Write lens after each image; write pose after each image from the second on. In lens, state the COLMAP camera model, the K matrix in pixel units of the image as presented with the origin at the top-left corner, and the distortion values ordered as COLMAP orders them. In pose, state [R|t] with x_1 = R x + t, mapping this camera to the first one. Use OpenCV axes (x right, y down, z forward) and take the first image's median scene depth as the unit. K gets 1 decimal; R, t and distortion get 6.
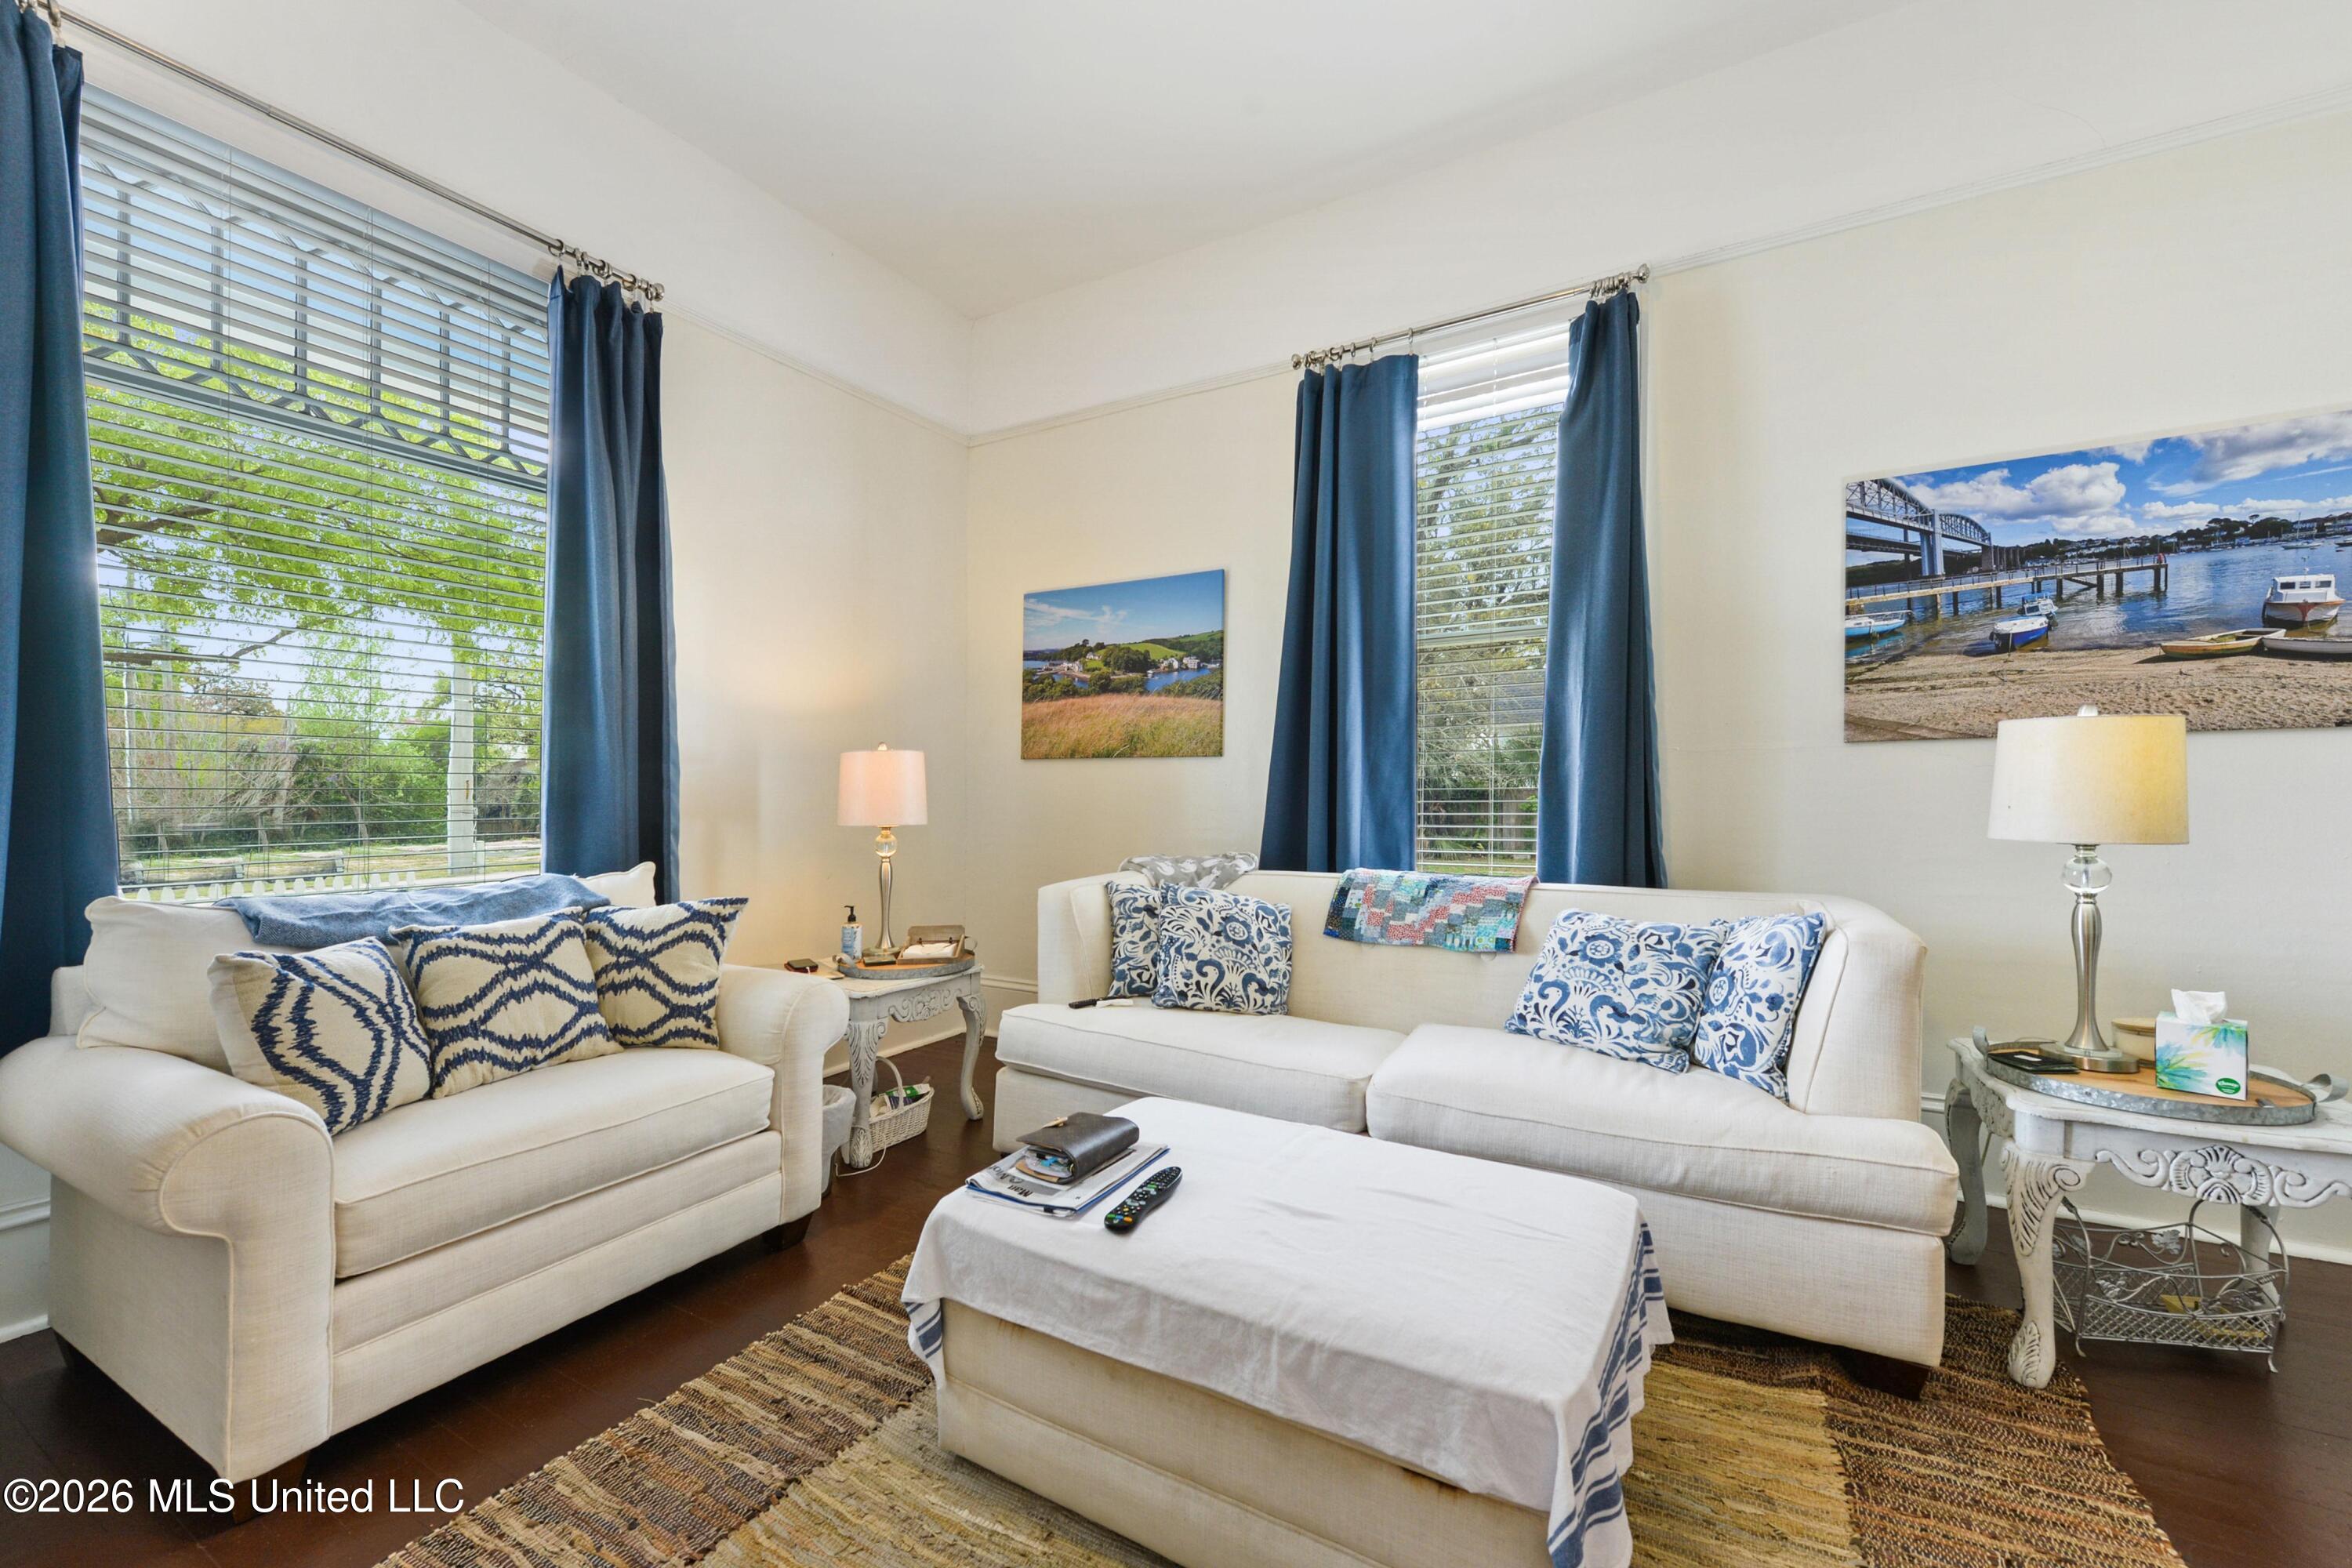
lens RADIAL K [[940.6, 0, 1169.6], [0, 940.6, 792.6], [0, 0, 1]] dist [0.004472, -0.000136]
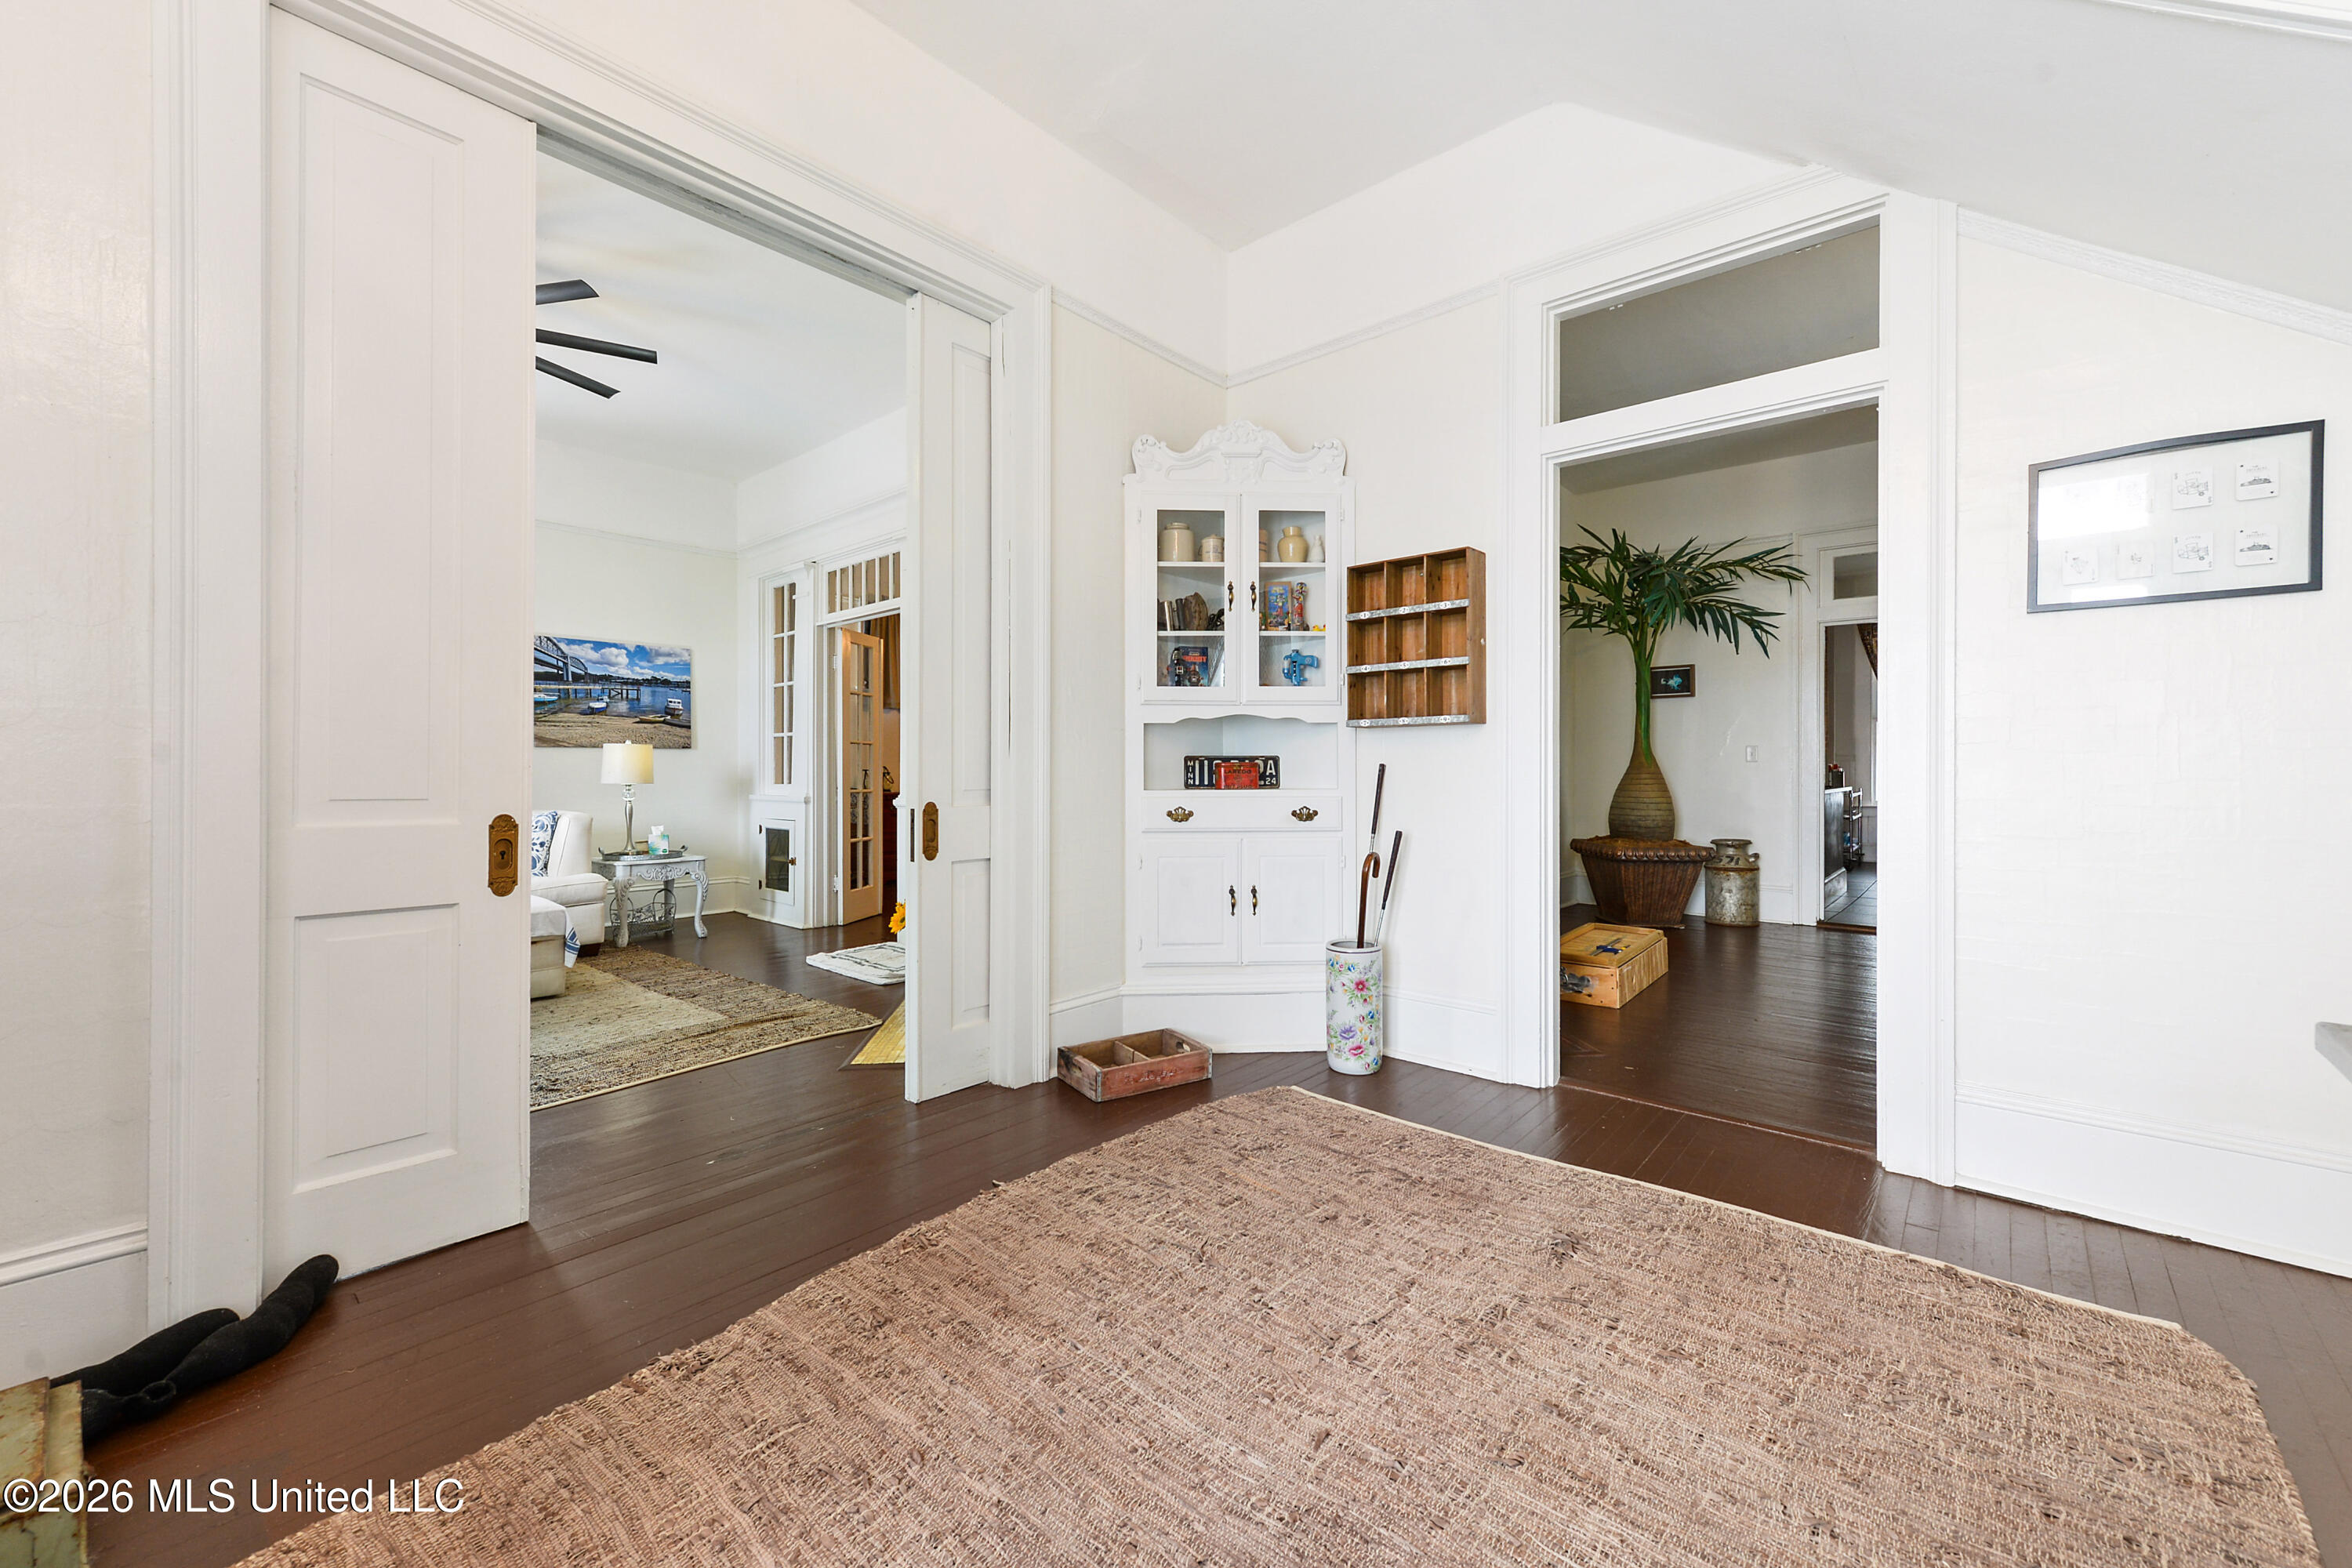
lens RADIAL K [[940.6, 0, 1172.7], [0, 940.6, 777.5], [0, 0, 1]] dist [0.004472, -0.000136]
pose [[0.171401, -0.001451, 0.985200, -1.444167], [0.002363, 0.999997, 0.001062, 0.026940], [-0.985199, 0.002146, 0.171404, -1.052493]]
